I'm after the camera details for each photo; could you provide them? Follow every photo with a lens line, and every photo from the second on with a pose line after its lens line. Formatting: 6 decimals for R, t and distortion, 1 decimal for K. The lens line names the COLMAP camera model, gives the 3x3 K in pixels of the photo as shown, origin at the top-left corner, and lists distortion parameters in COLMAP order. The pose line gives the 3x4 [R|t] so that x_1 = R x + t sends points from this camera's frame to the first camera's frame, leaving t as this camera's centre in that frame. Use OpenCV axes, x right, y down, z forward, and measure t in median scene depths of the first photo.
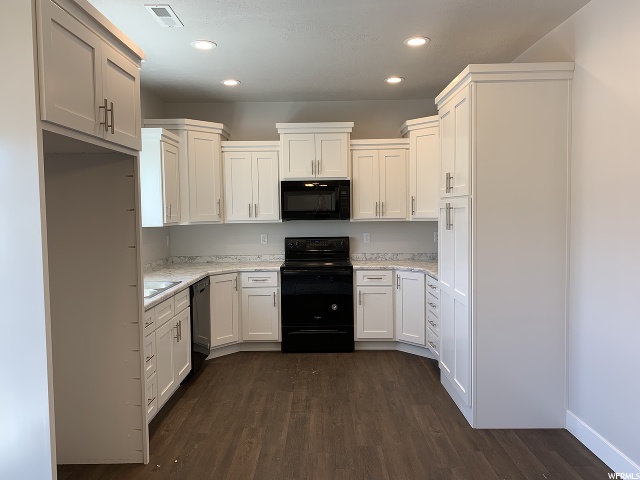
lens RADIAL K [[482.3, 0, 320.0], [0, 482.3, 240.0], [0, 0, 1]] dist [0.063361, -0.081307]
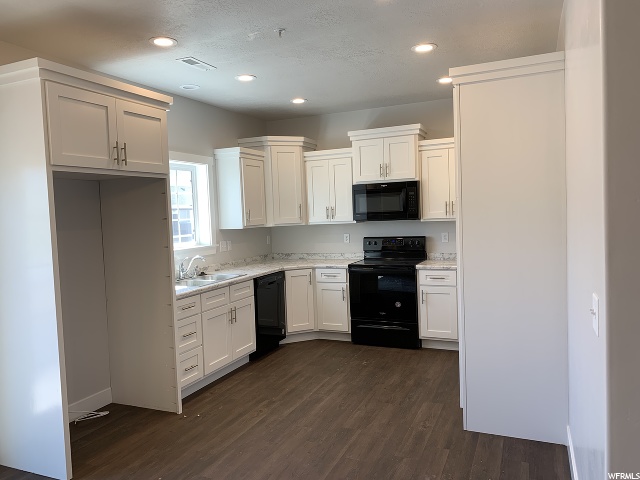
lens RADIAL K [[482.3, 0, 320.0], [0, 482.3, 240.0], [0, 0, 1]] dist [0.063361, -0.081307]
pose [[0.918719, 0.001010, -0.394911, 0.286862], [0.002276, 0.999967, 0.007853, -0.007837], [0.394905, -0.008113, 0.918686, -0.022035]]
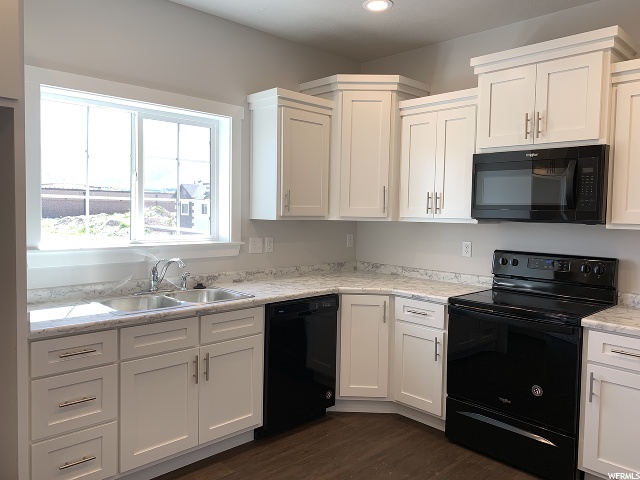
lens RADIAL K [[489.2, 0, 317.1], [0, 489.2, 235.0], [0, 0, 1]] dist [0.001321, -0.005511]
pose [[0.692780, 0.063849, -0.718317, 0.233635], [-0.070833, 0.997281, 0.020331, -0.021609], [0.717662, 0.036796, 0.695419, 0.458552]]
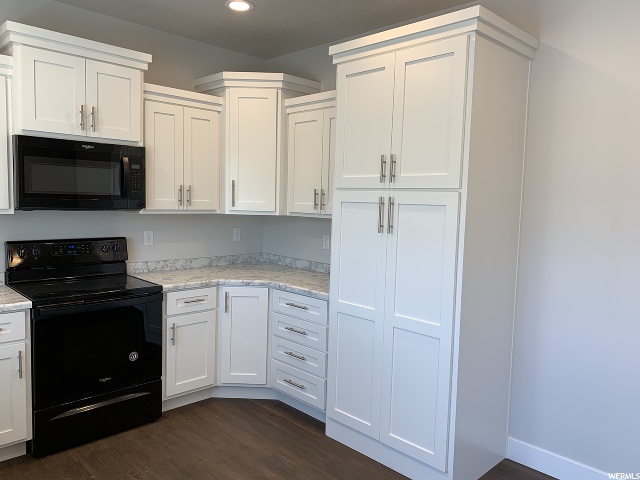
lens RADIAL K [[482.3, 0, 320.0], [0, 482.3, 240.0], [0, 0, 1]] dist [0.063361, -0.081307]
pose [[0.707801, -0.026587, 0.705911, -0.232267], [0.003060, 0.999397, 0.034574, -0.026703], [-0.706405, -0.022311, 0.707456, 0.406572]]
